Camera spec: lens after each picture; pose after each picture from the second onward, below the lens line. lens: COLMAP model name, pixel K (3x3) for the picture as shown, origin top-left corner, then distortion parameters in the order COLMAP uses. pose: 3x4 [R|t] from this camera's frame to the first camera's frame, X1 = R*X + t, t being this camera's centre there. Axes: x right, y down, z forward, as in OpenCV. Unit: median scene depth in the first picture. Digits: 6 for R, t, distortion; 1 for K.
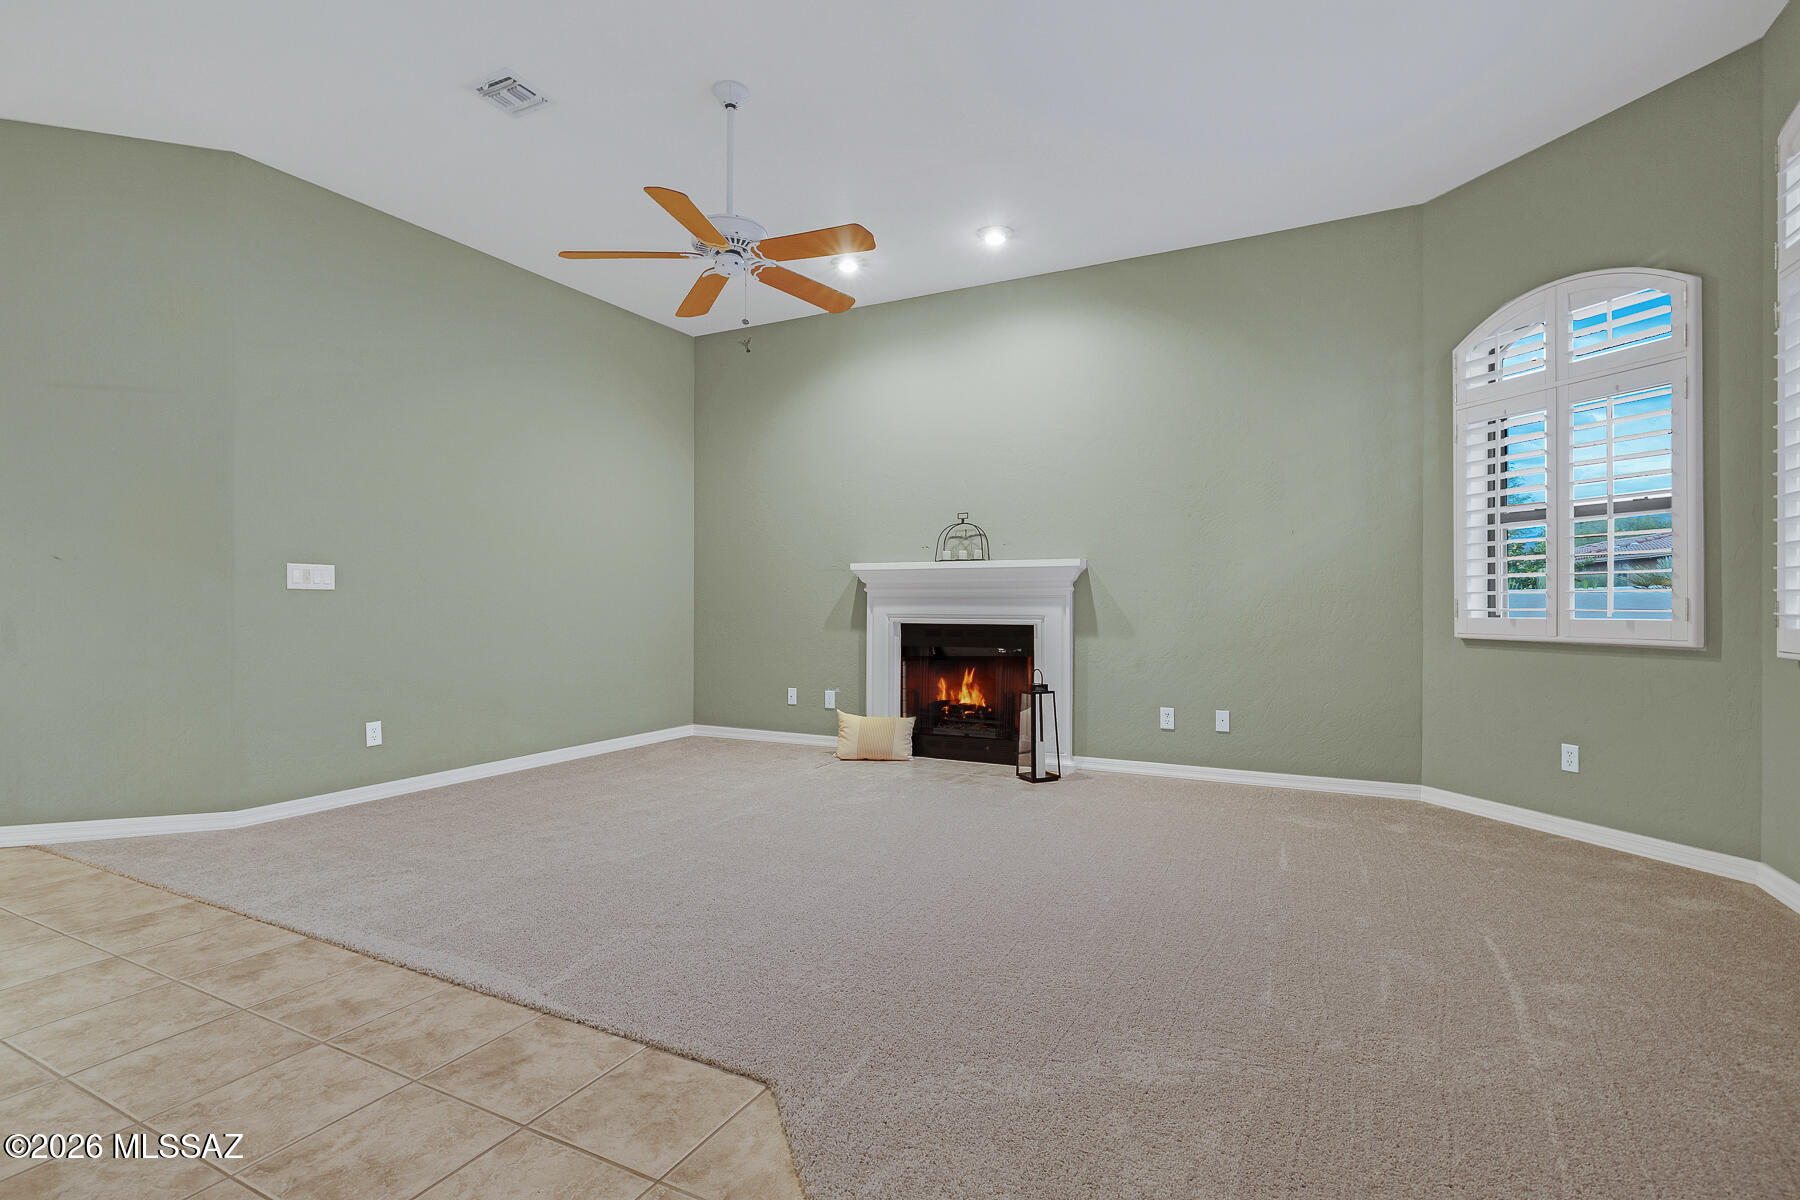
lens RADIAL K [[850.0, 0, 904.4], [0, 850.0, 599.7], [0, 0, 1]] dist [-0.005245, 0.002162]
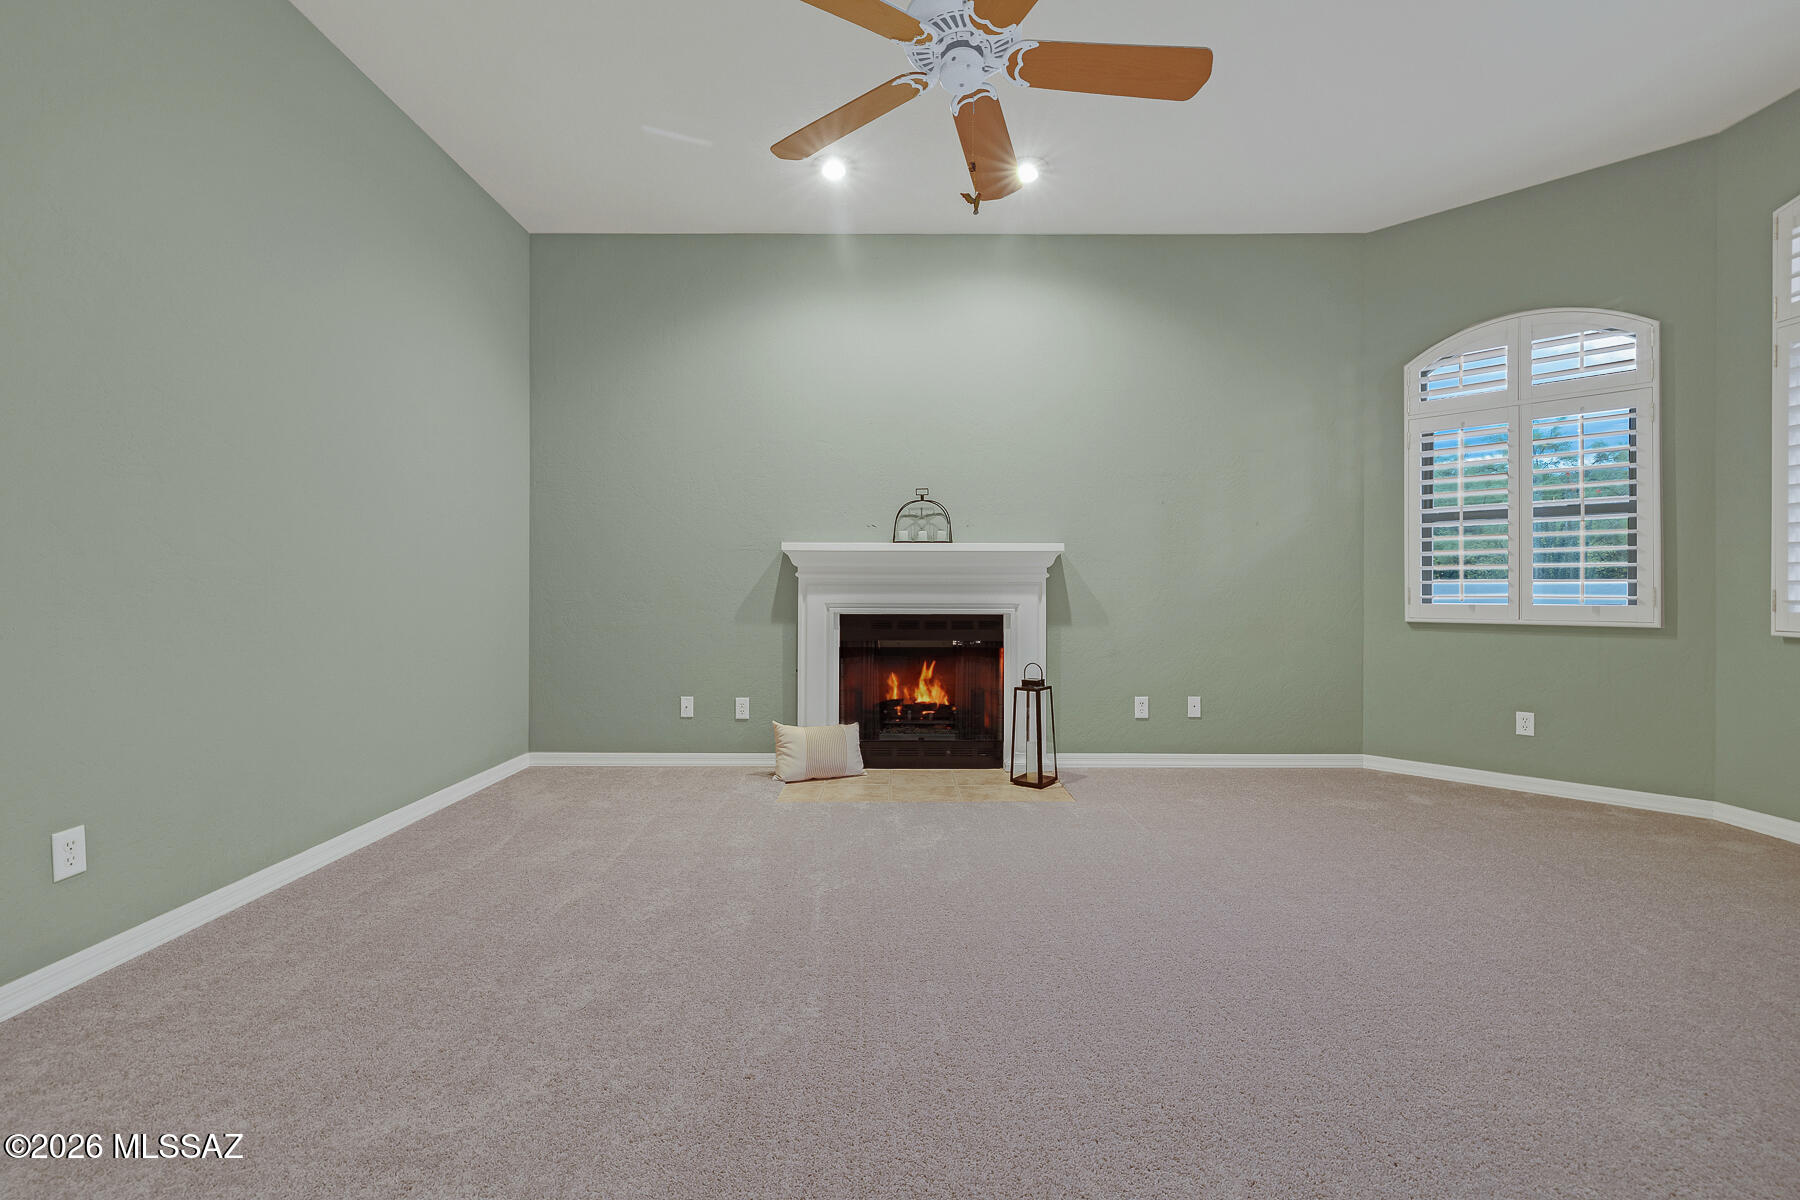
lens RADIAL K [[760.7, 0, 888.9], [0, 760.7, 593.1], [0, 0, 1]] dist [-0.001661, 0.001218]
pose [[0.893177, -0.000642, 0.449706, -0.356096], [-0.002871, 0.999970, 0.007130, 0.001262], [-0.449697, -0.007659, 0.893148, 0.347418]]
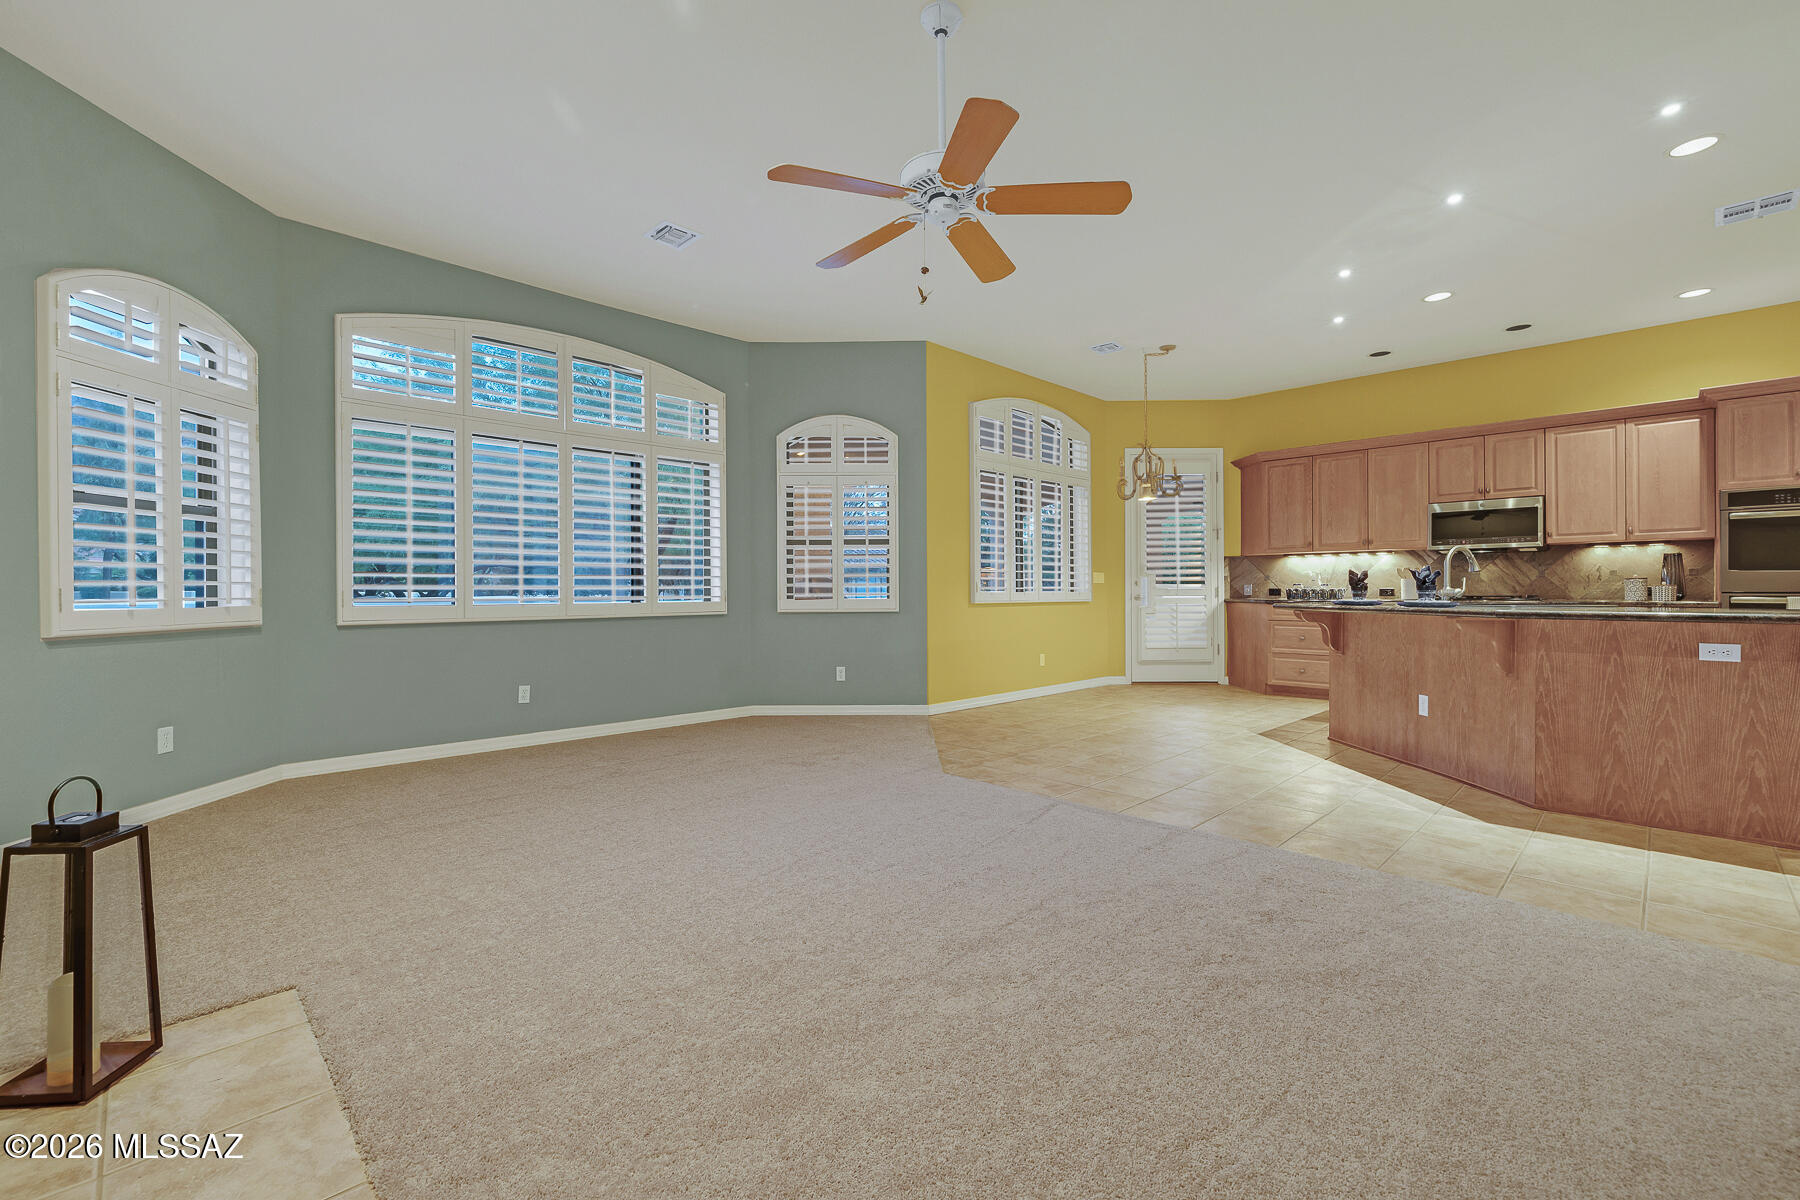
lens RADIAL K [[760.7, 0, 892.1], [0, 760.7, 593.2], [0, 0, 1]] dist [-0.001661, 0.001218]
pose [[-0.947246, 0.001950, 0.320502, -0.280779], [0.002337, 0.999997, 0.000822, 0.002974], [-0.320499, 0.001528, -0.947247, 1.215668]]
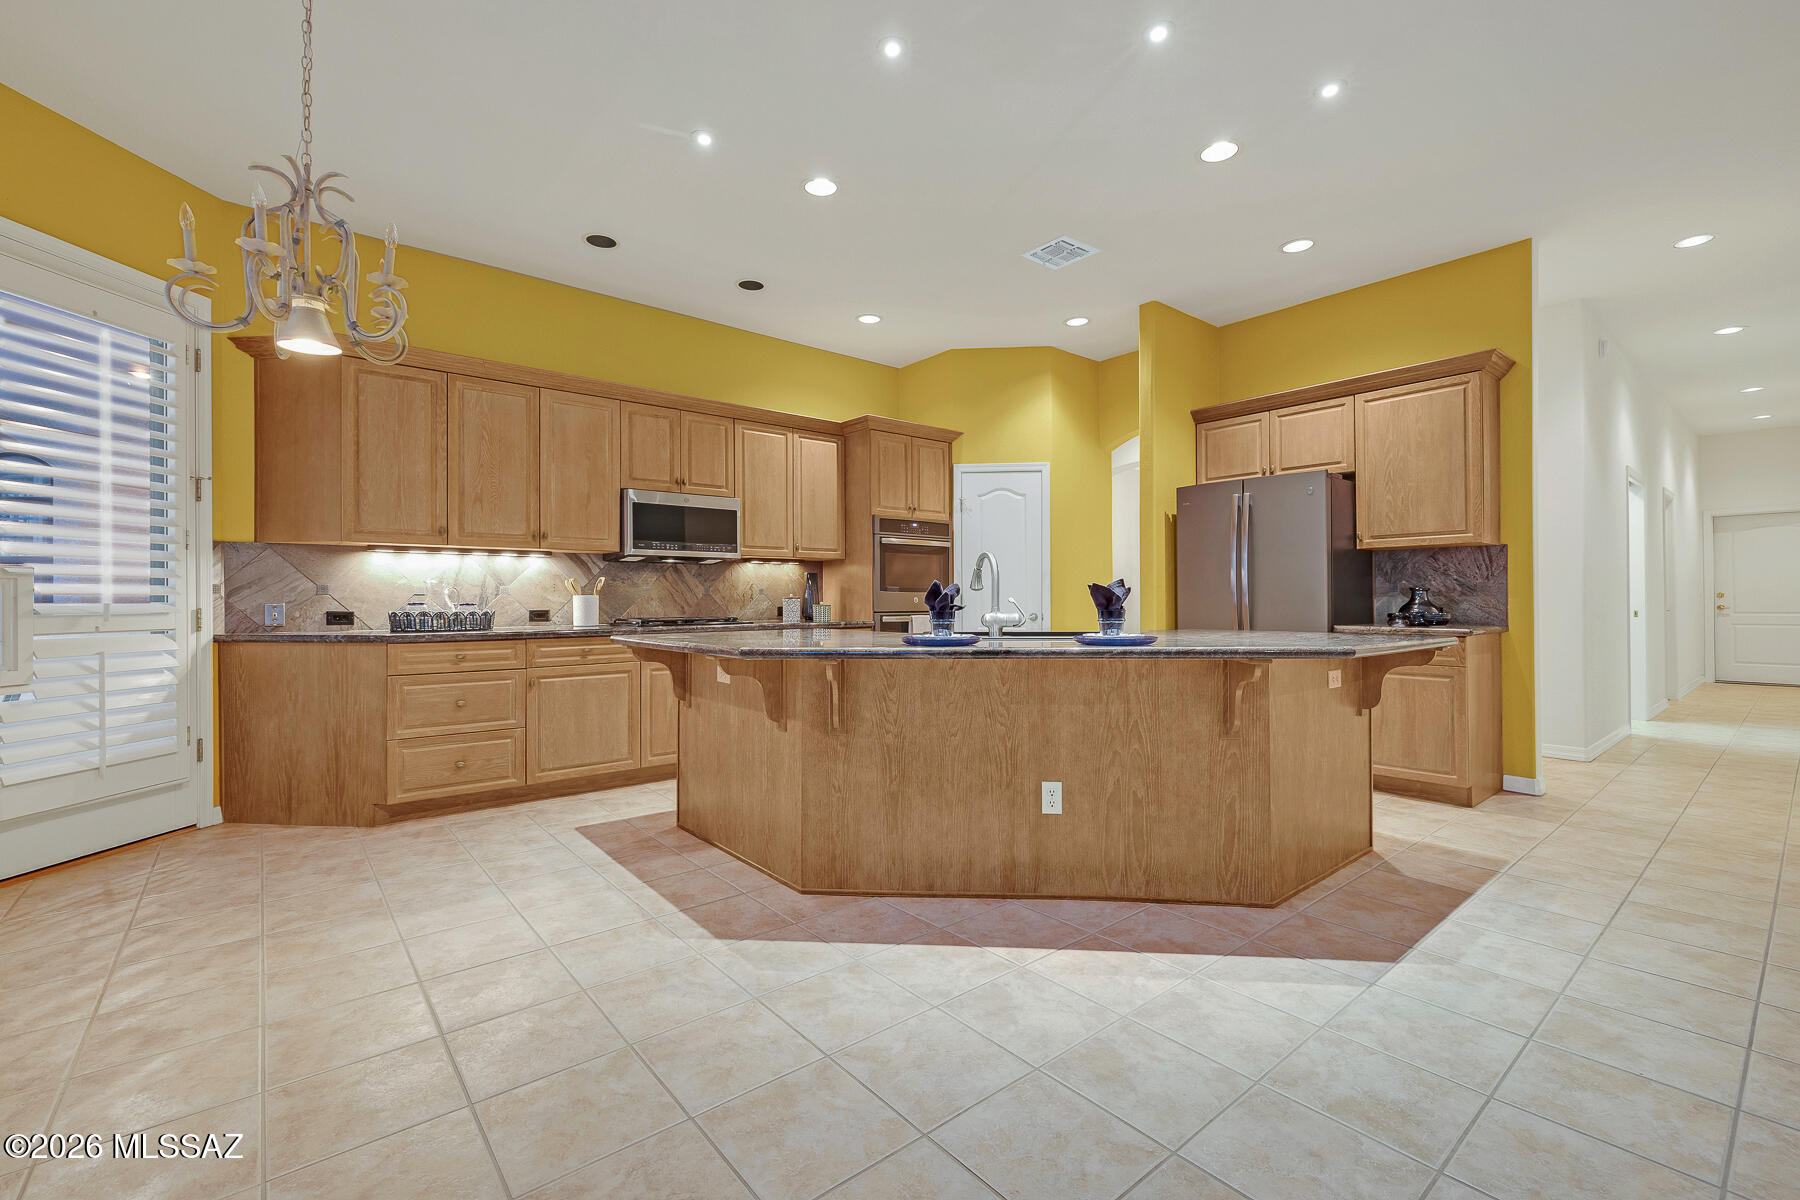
lens RADIAL K [[760.7, 0, 879.3], [0, 760.7, 596.2], [0, 0, 1]] dist [-0.001661, 0.001218]
pose [[-0.406970, -0.003418, -0.913435, -0.017046], [0.006455, 0.999957, -0.006617, -0.010414], [0.913419, -0.008589, -0.406931, 0.293955]]
